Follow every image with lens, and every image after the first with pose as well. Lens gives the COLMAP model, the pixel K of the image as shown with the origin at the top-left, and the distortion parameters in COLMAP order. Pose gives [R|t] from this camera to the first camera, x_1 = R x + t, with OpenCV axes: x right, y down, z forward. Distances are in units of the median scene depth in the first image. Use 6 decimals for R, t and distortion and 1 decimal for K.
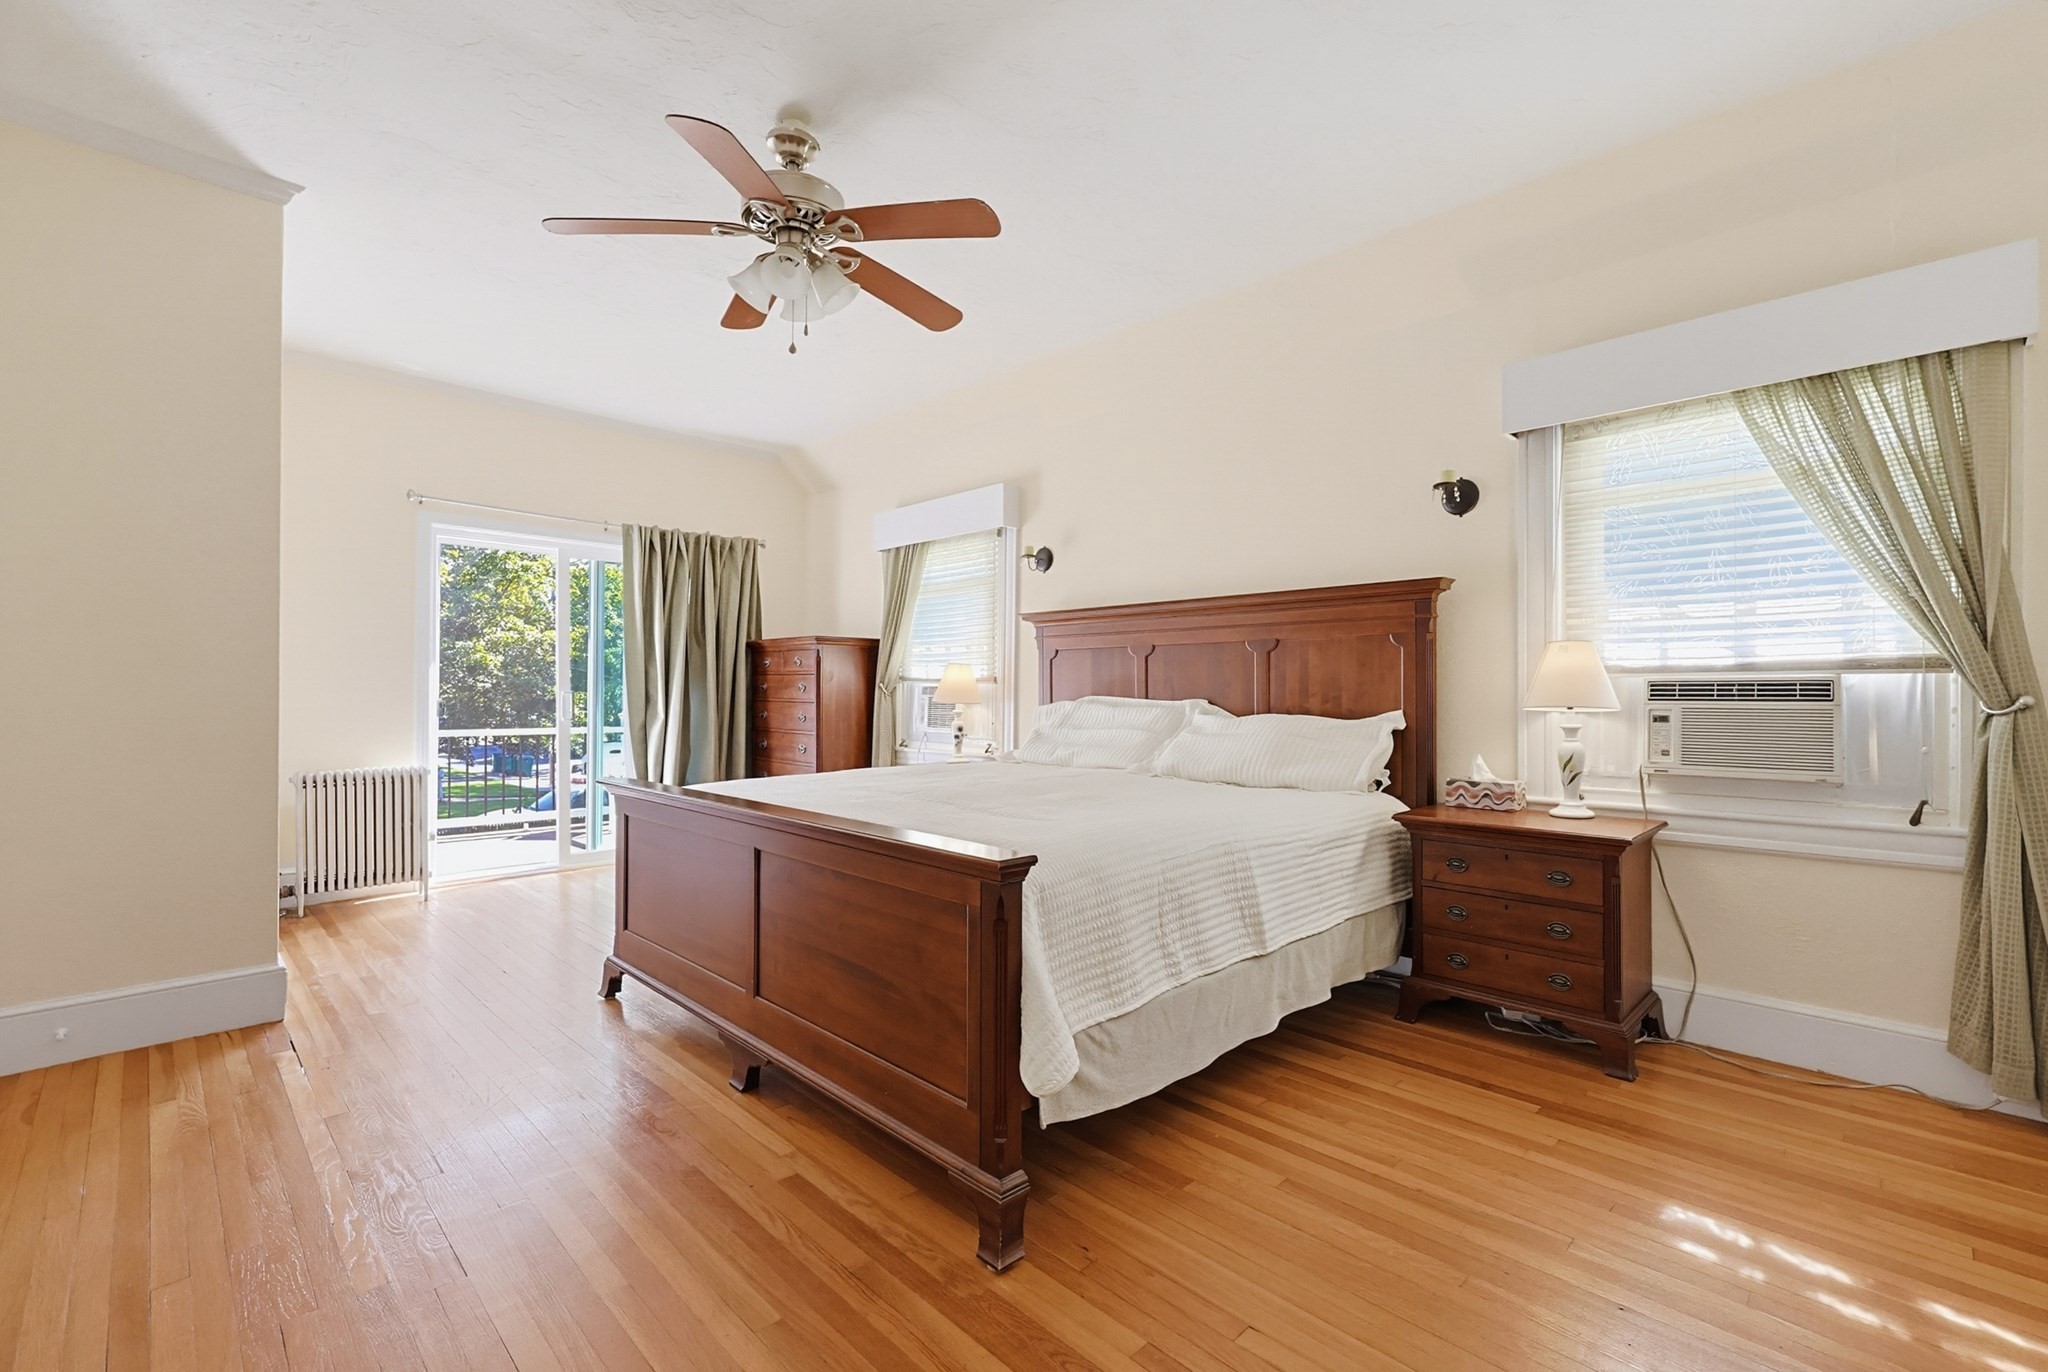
lens RADIAL K [[908.3, 0, 1052.1], [0, 908.3, 706.0], [0, 0, 1]] dist [0.000334, -0.000034]
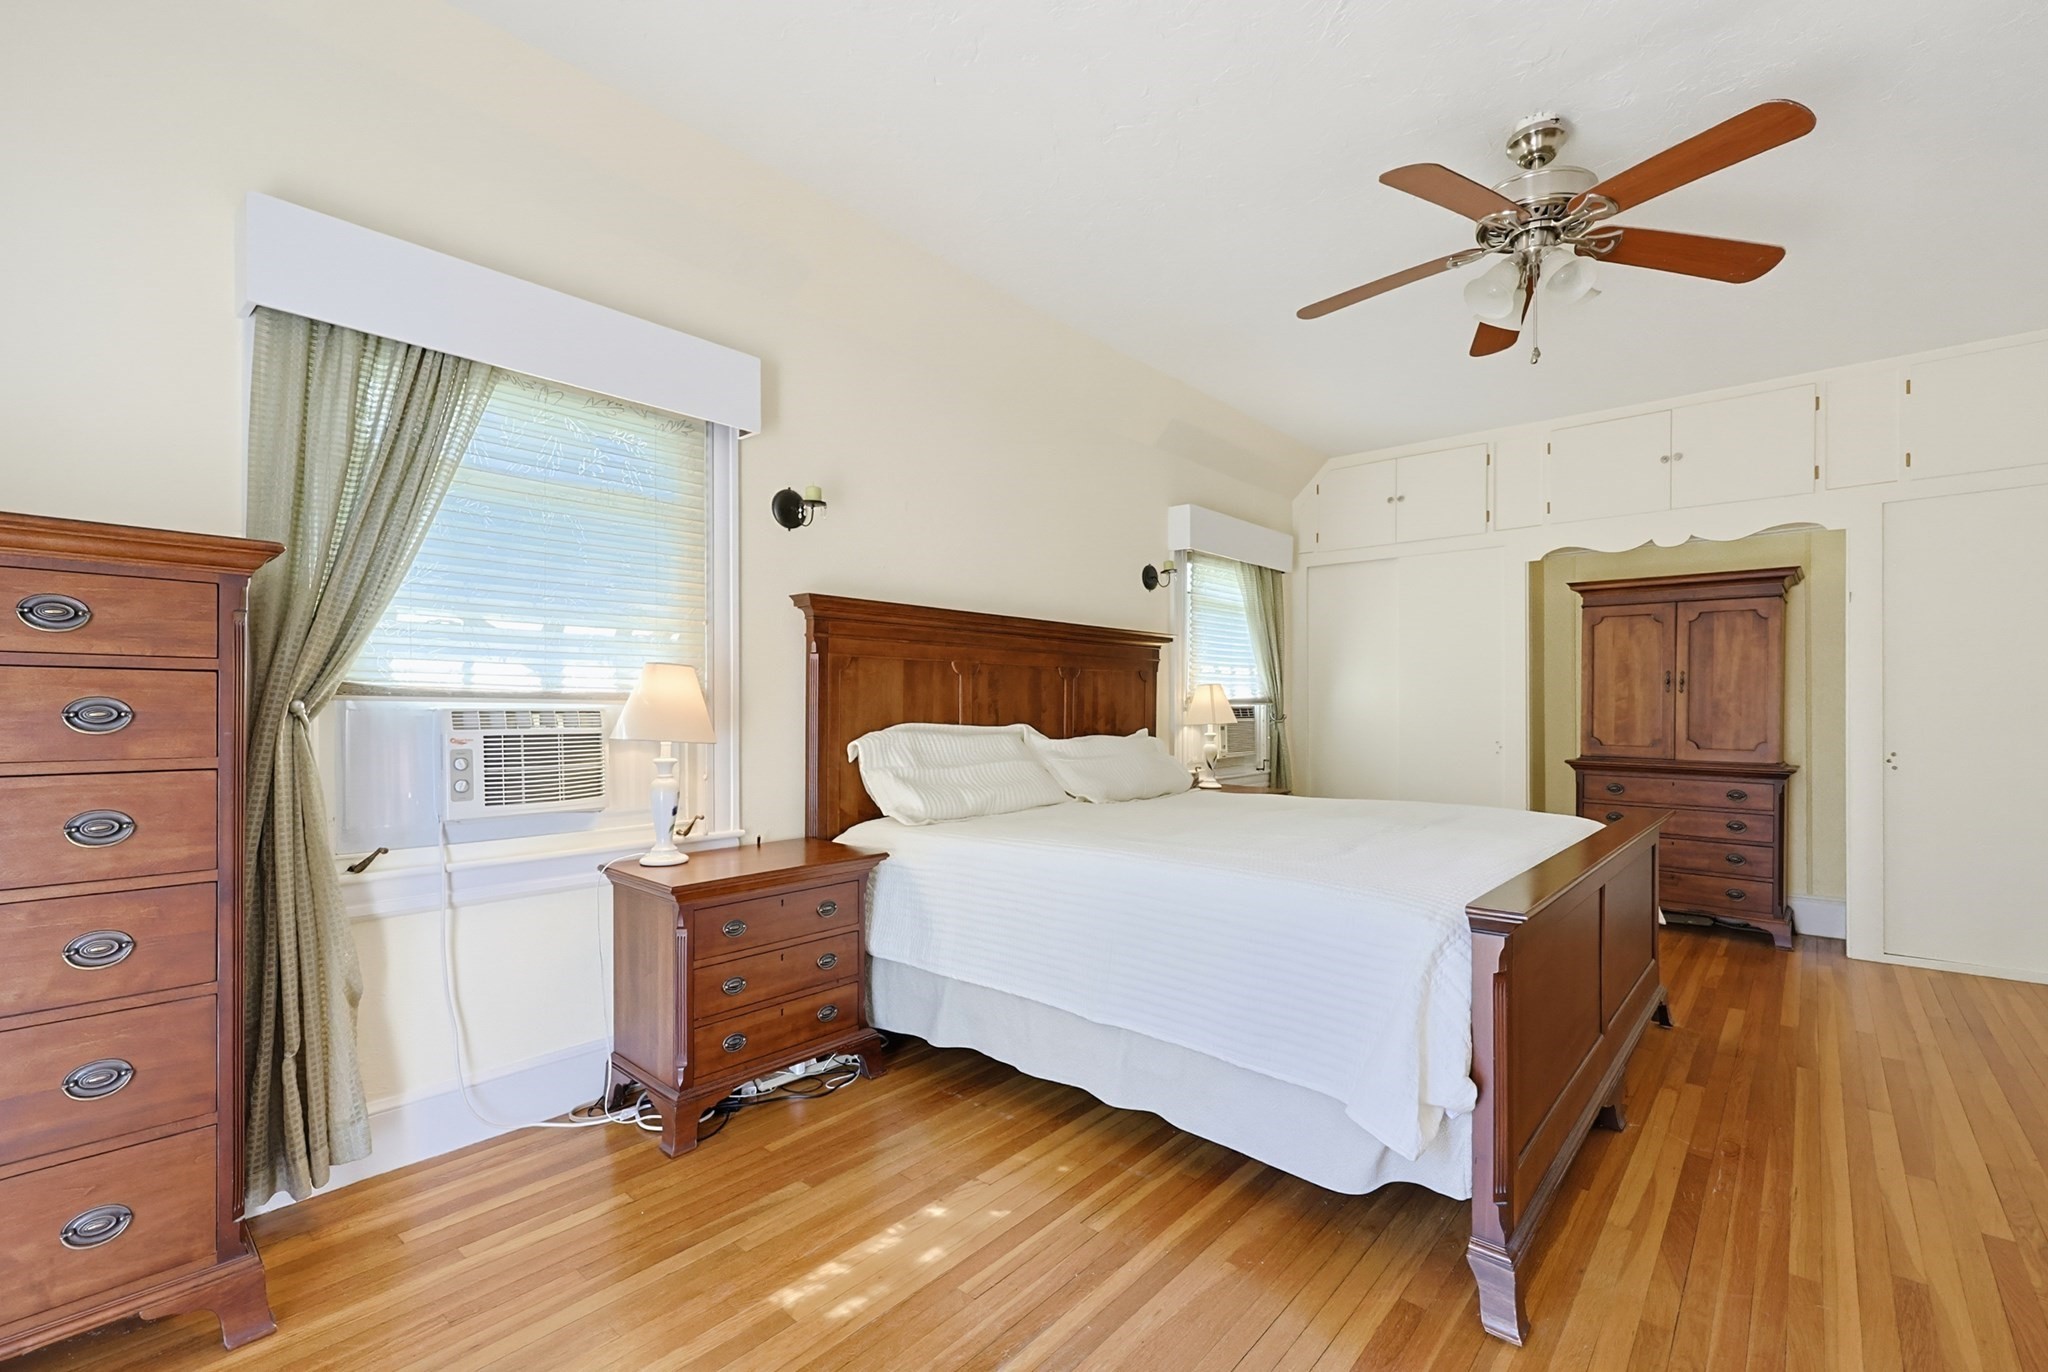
lens RADIAL K [[908.3, 0, 1052.1], [0, 908.3, 706.0], [0, 0, 1]] dist [0.000334, -0.000034]
pose [[-0.088226, -0.007311, 0.996074, -1.003733], [0.005968, 0.999951, 0.007868, -0.042969], [-0.996083, 0.006638, -0.088178, 1.337388]]
